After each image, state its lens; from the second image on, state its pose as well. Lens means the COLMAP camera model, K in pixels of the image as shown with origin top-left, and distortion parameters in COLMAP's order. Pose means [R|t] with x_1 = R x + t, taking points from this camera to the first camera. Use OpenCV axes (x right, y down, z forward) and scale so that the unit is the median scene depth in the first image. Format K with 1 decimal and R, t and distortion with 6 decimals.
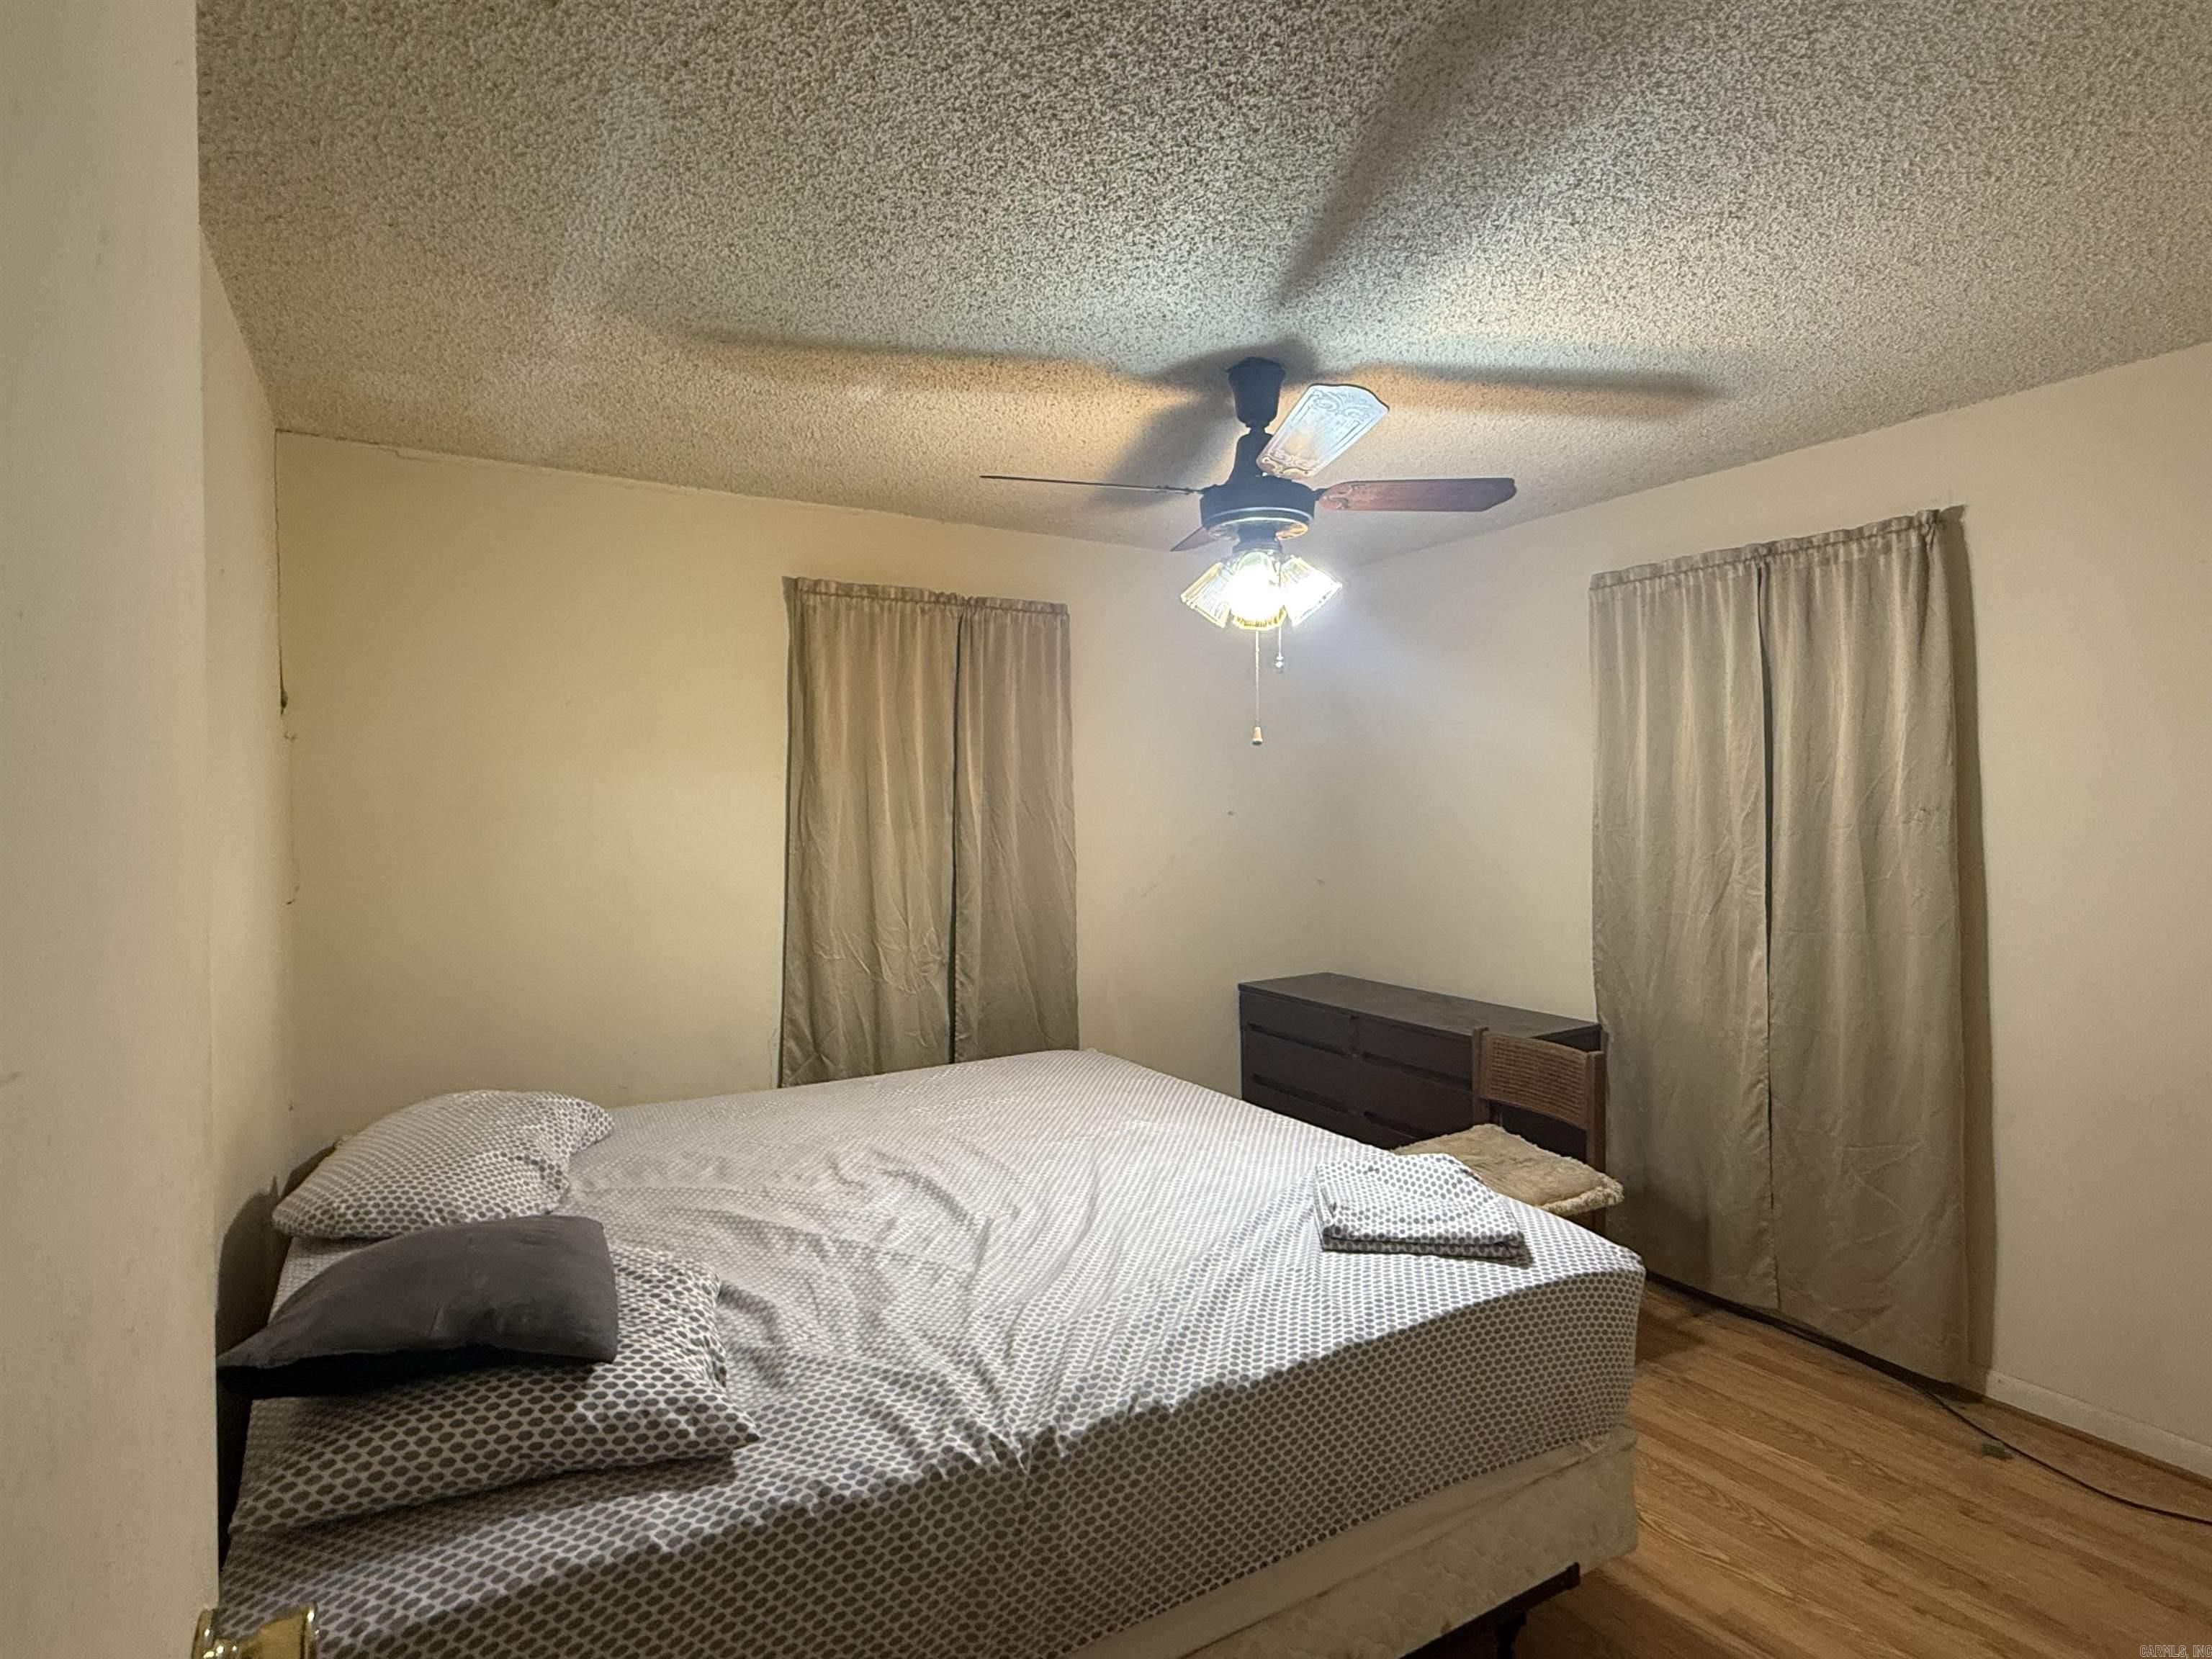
lens RADIAL K [[1156.1, 0, 1102.9], [0, 1156.1, 827.3], [0, 0, 1]] dist [0.004938, -0.001232]
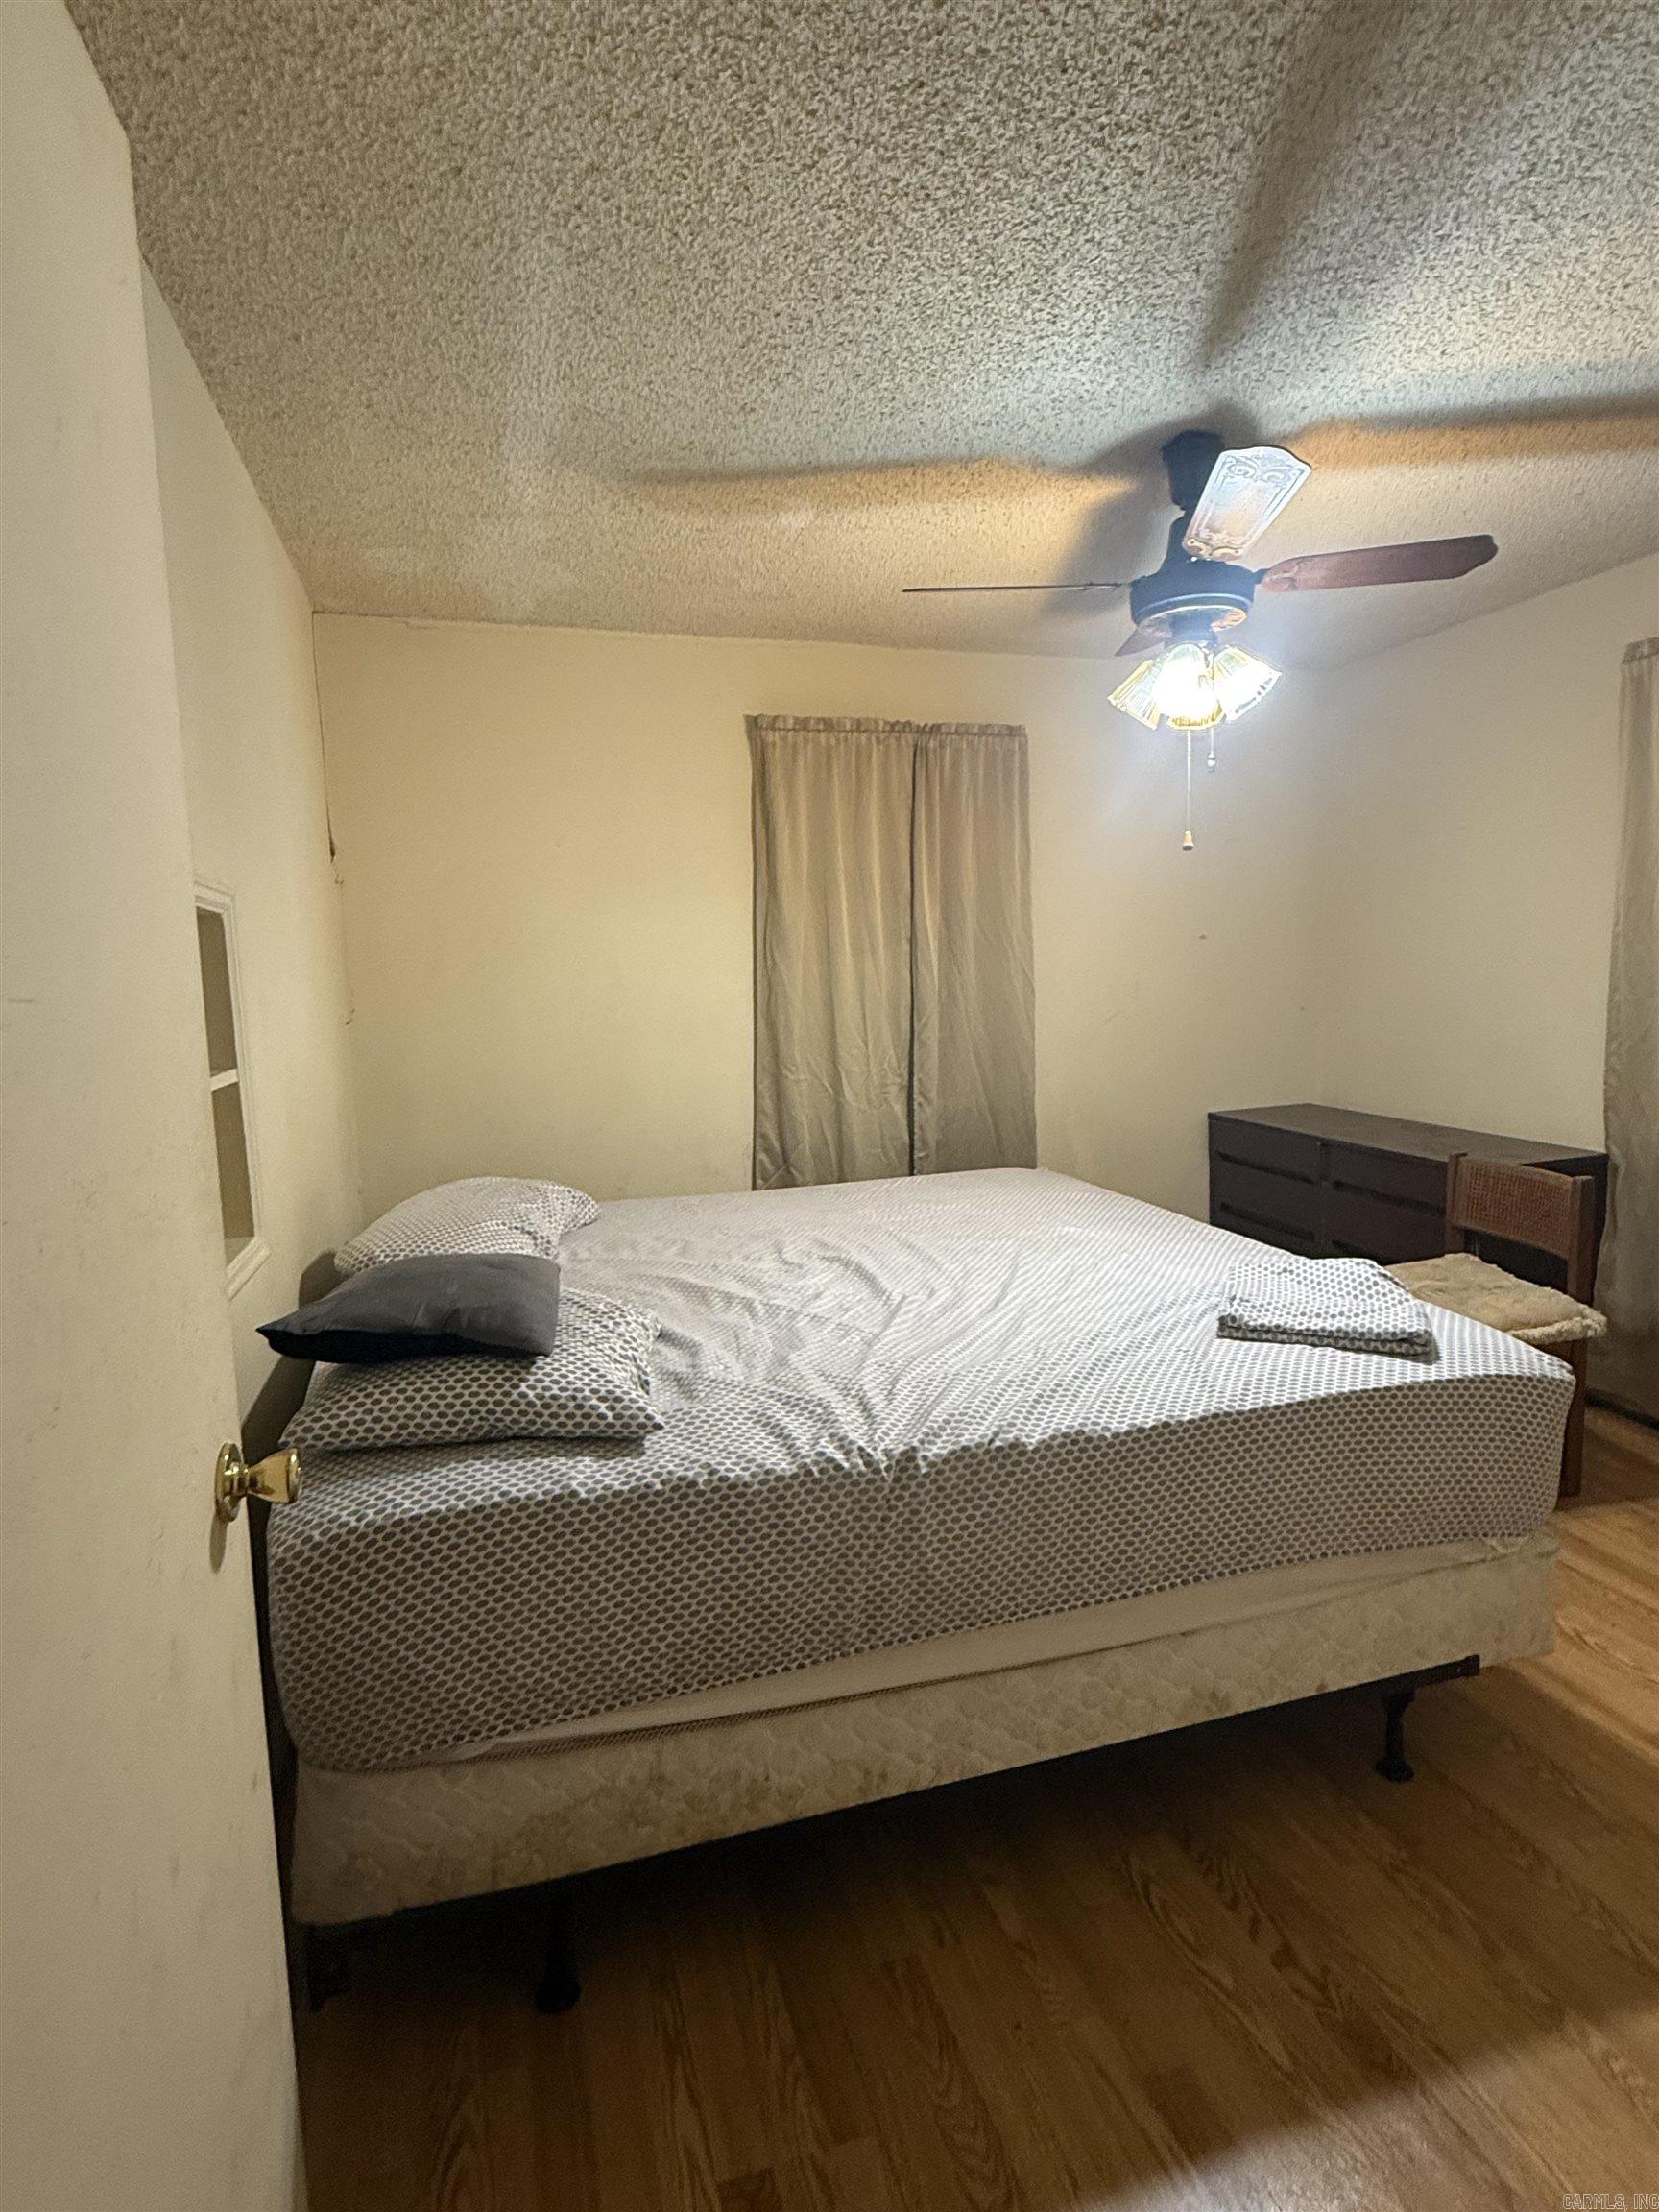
lens RADIAL K [[1156.1, 0, 829.7], [0, 1156.1, 1105.7], [0, 0, 1]] dist [0.004938, -0.001232]
pose [[0.969276, 0.009974, -0.245774, 0.103103], [0.016512, 0.994285, 0.105471, 0.045291], [0.245422, -0.106289, 0.963572, -0.051242]]
